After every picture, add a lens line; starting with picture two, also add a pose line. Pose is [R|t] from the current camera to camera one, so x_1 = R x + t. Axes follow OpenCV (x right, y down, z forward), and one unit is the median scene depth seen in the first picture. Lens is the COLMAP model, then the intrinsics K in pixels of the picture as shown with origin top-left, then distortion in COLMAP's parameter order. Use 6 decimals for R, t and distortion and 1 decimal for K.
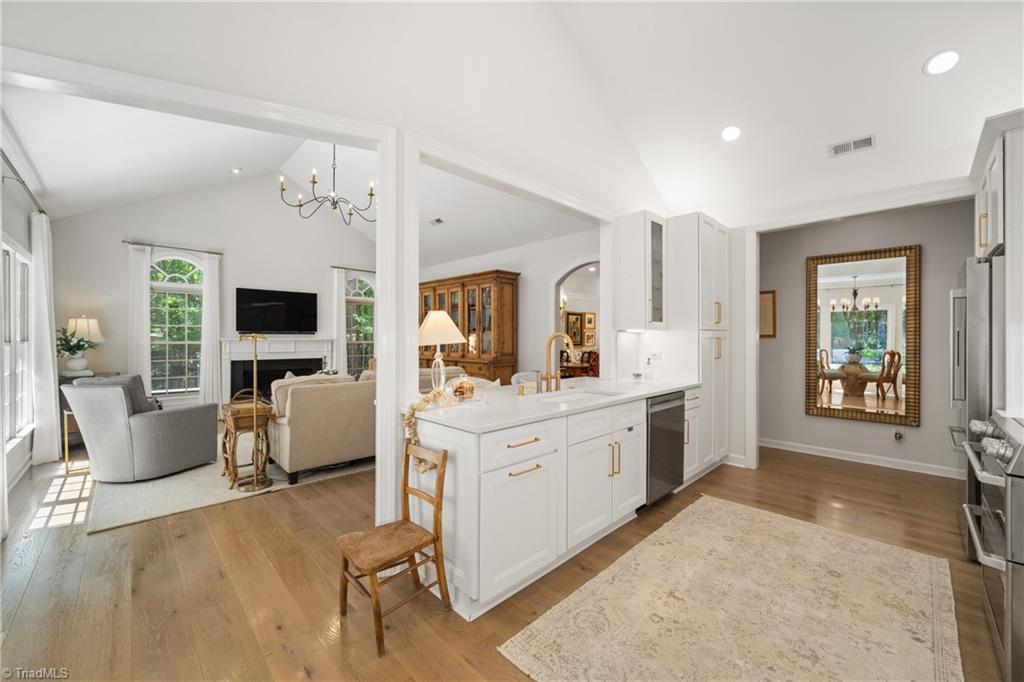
lens RADIAL K [[397.6, 0, 517.1], [0, 397.6, 337.7], [0, 0, 1]] dist [-0.009275, 0.000324]
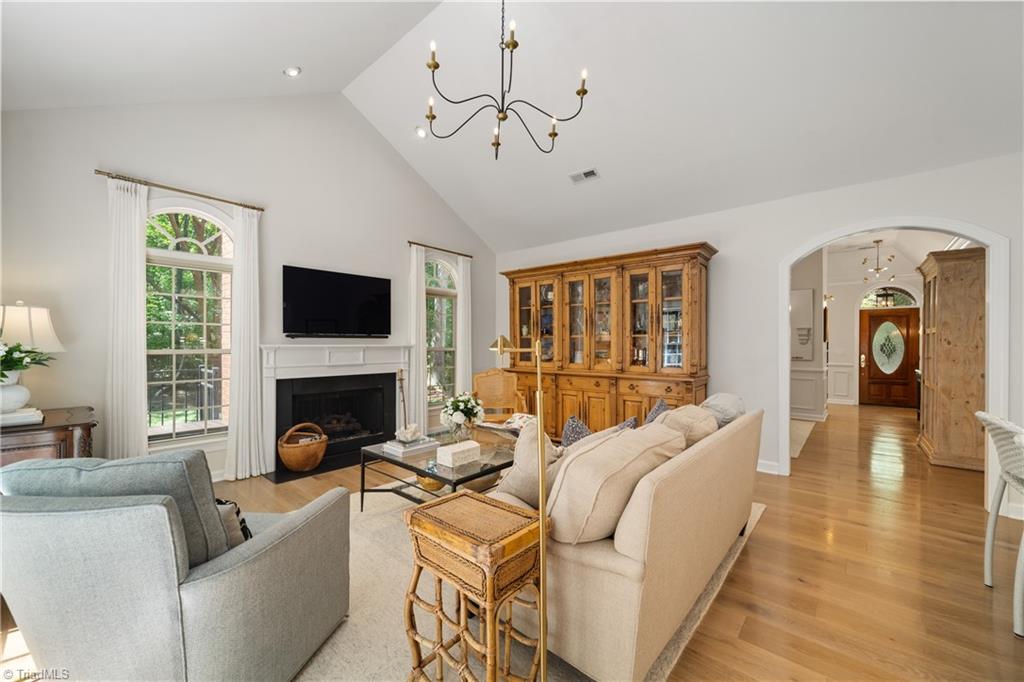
lens RADIAL K [[392.2, 0, 519.6], [0, 392.2, 343.7], [0, 0, 1]] dist [-0.011061, 0.002511]
pose [[0.996618, 0.001098, 0.082168, -0.631845], [-0.001279, 0.999997, 0.002159, -0.002472], [-0.082165, -0.002257, 0.996616, 0.565758]]
